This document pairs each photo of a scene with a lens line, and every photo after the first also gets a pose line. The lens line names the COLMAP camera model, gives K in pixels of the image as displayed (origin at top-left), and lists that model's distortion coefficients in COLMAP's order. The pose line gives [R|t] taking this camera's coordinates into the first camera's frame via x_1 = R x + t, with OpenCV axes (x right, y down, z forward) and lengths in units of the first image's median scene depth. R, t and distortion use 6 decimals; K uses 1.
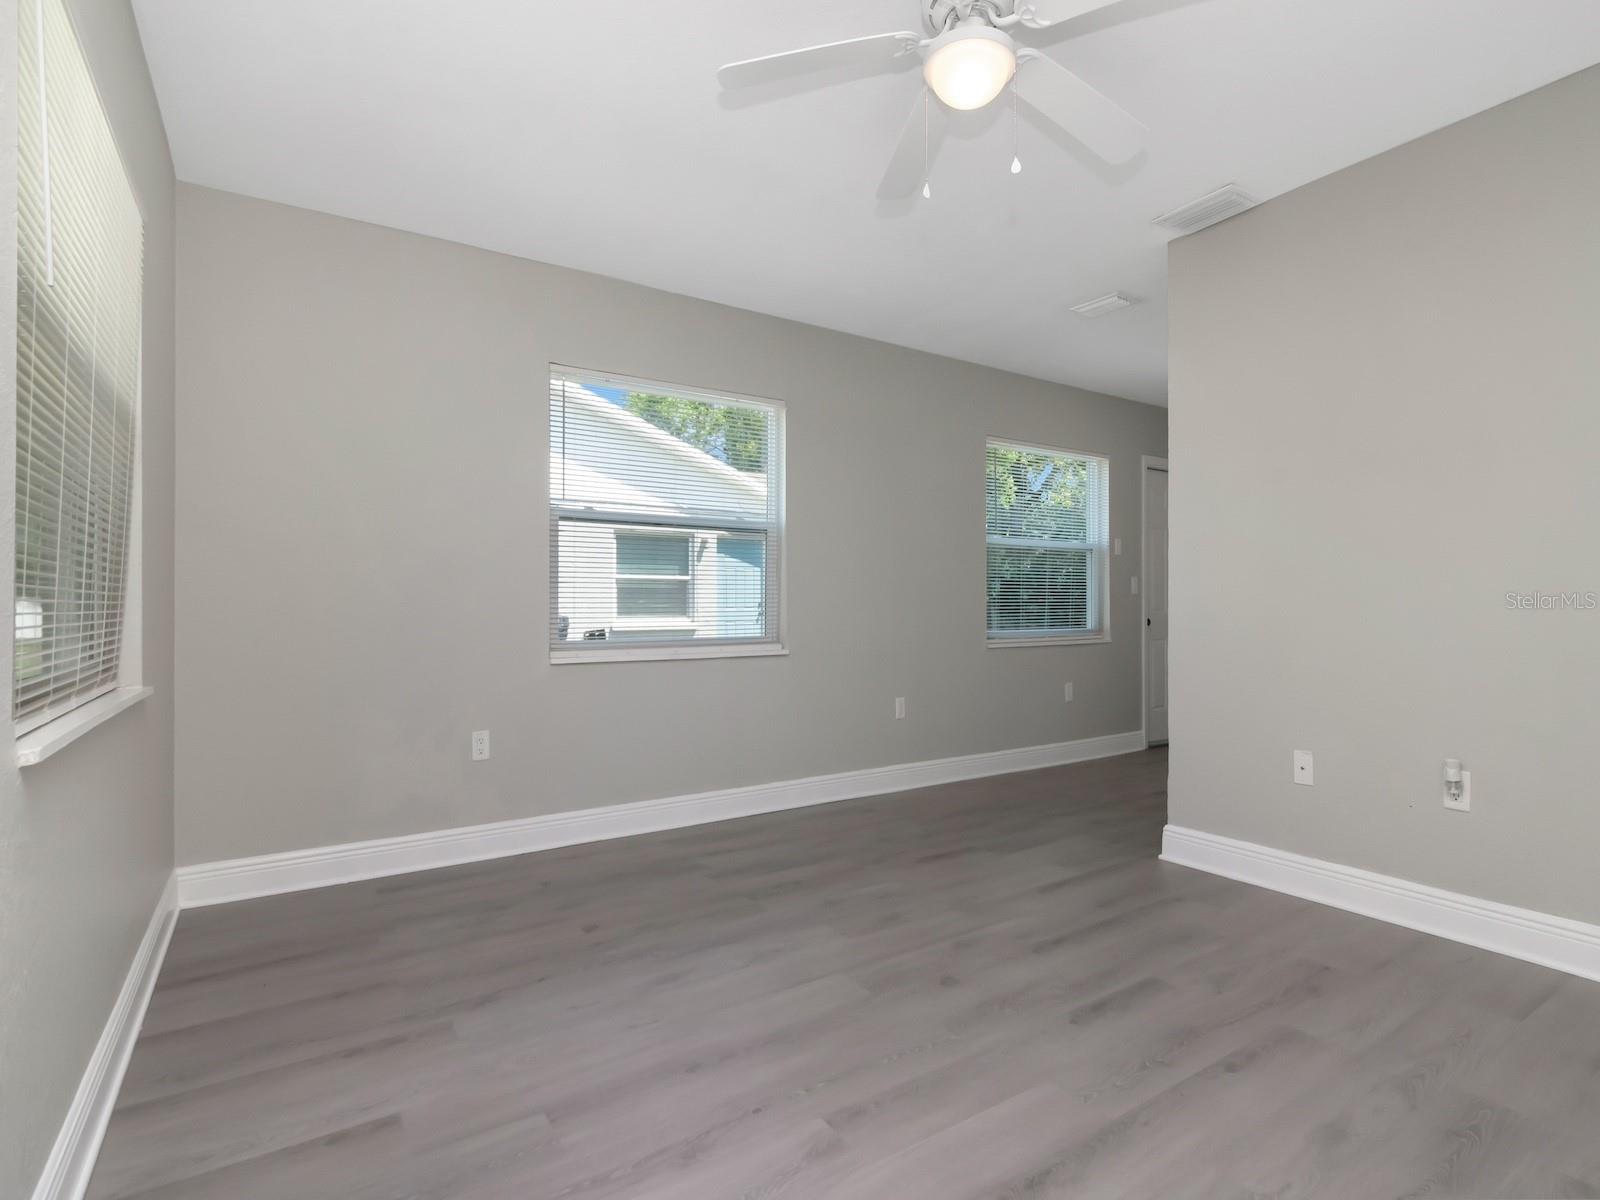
lens RADIAL K [[796.0, 0, 803.9], [0, 796.0, 597.1], [0, 0, 1]] dist [-0.000383, -0.007912]
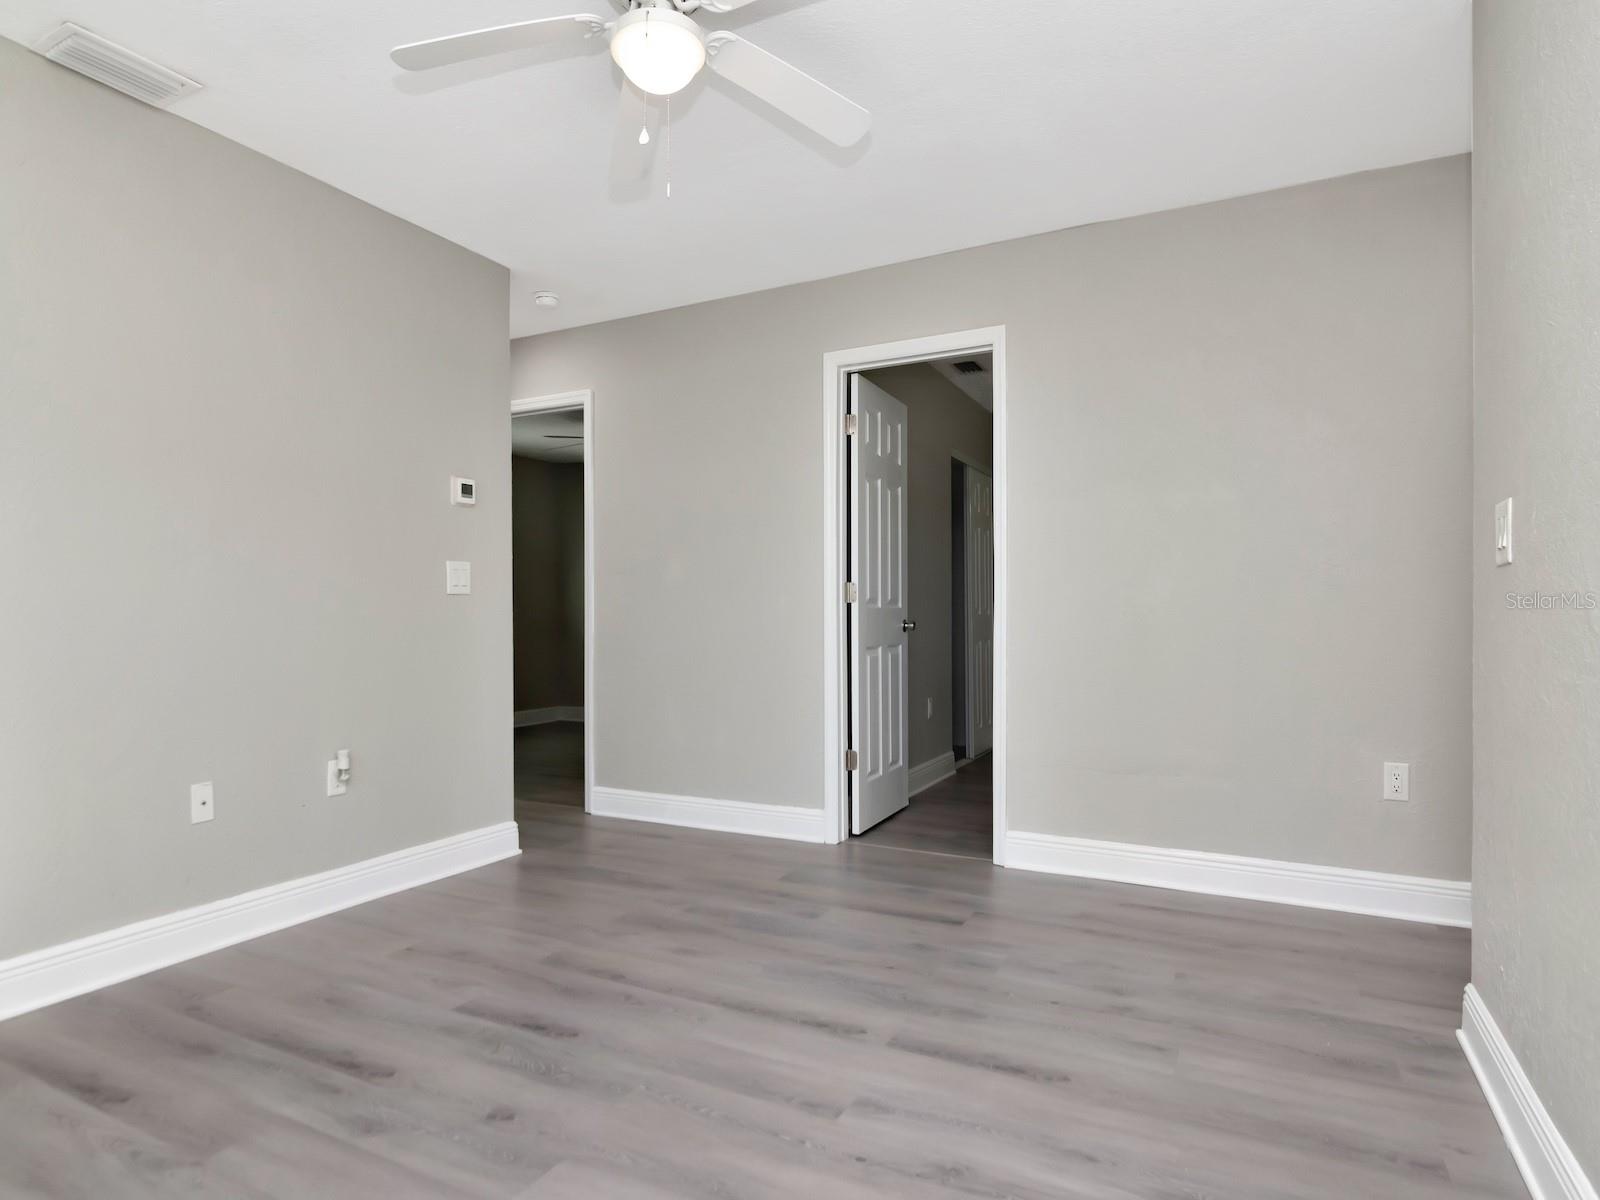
lens RADIAL K [[871.0, 0, 809.7], [0, 871.0, 591.6], [0, 0, 1]] dist [0.004960, -0.011645]
pose [[-0.501127, 0.027711, 0.864930, -0.421087], [-0.008490, 0.999282, -0.036935, 0.011097], [-0.865332, -0.025853, -0.500532, 0.719104]]
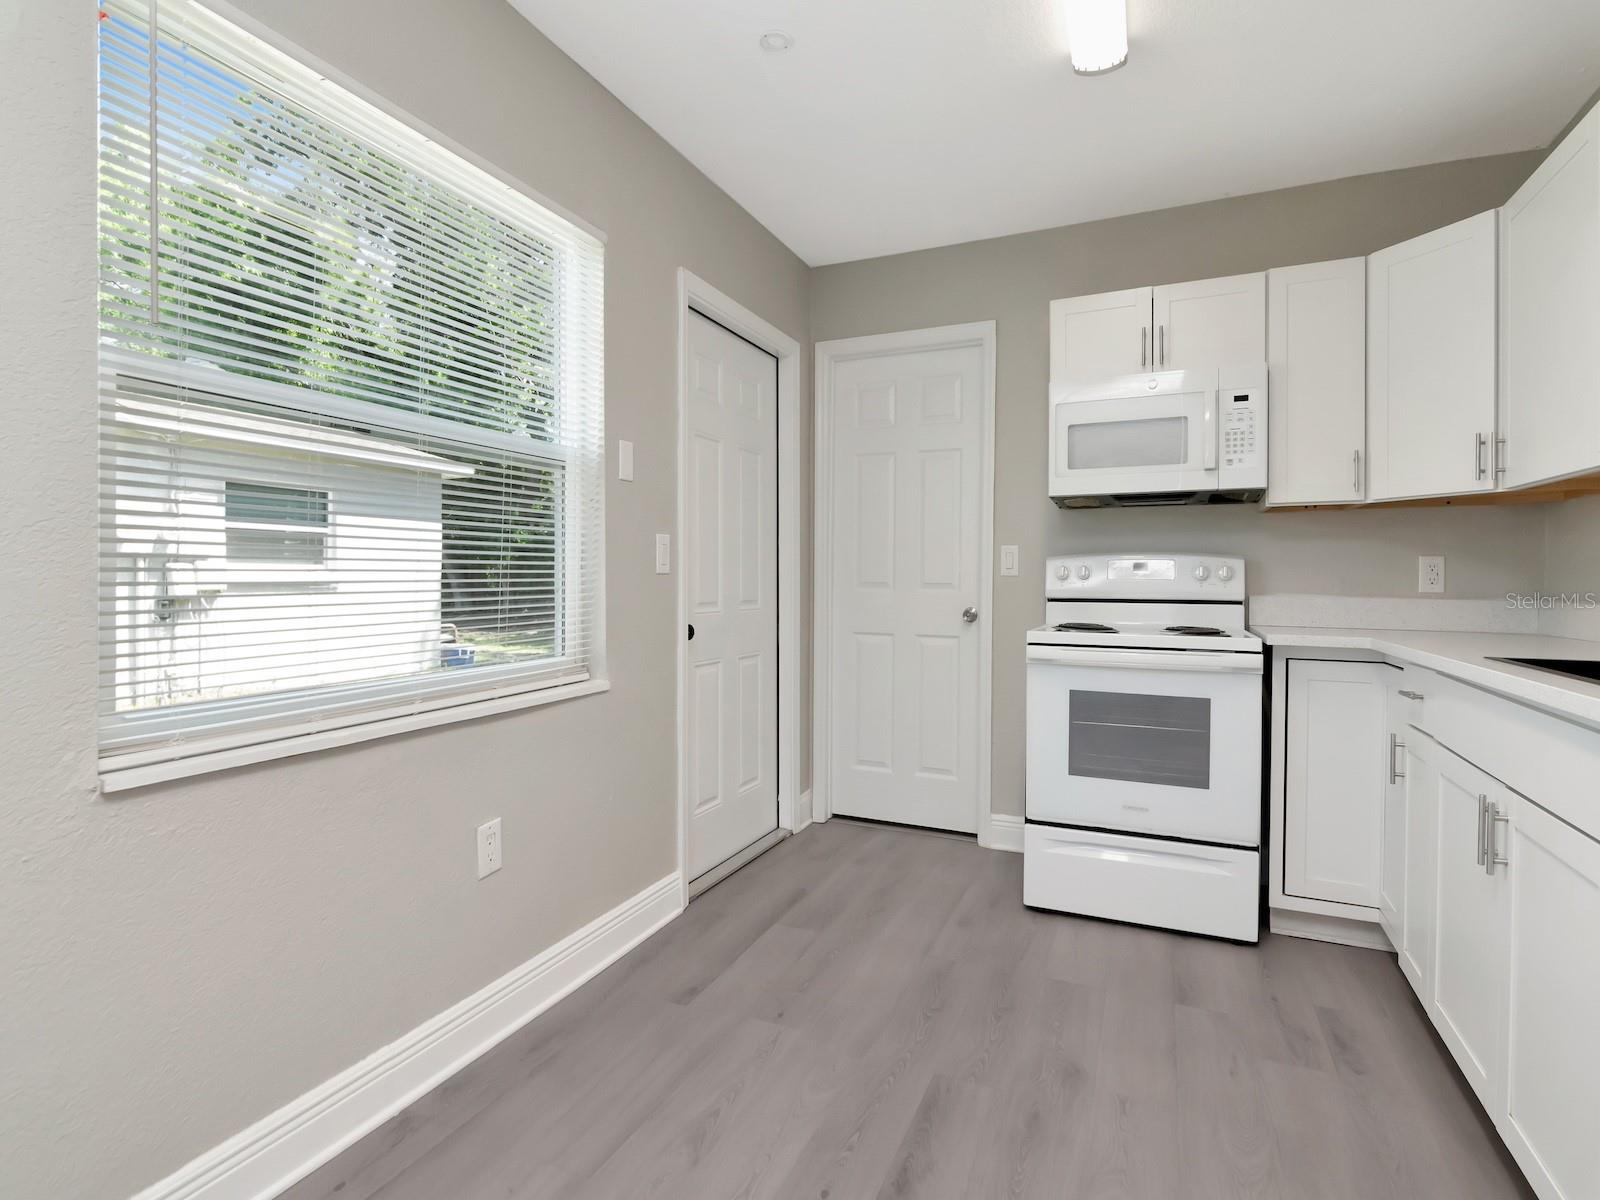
lens RADIAL K [[796.0, 0, 803.9], [0, 796.0, 597.1], [0, 0, 1]] dist [-0.000383, -0.007912]
pose [[0.845151, -0.003127, 0.534519, 0.395527], [-0.015662, 0.999409, 0.030611, -0.007527], [-0.534298, -0.034243, 0.844602, 0.941151]]
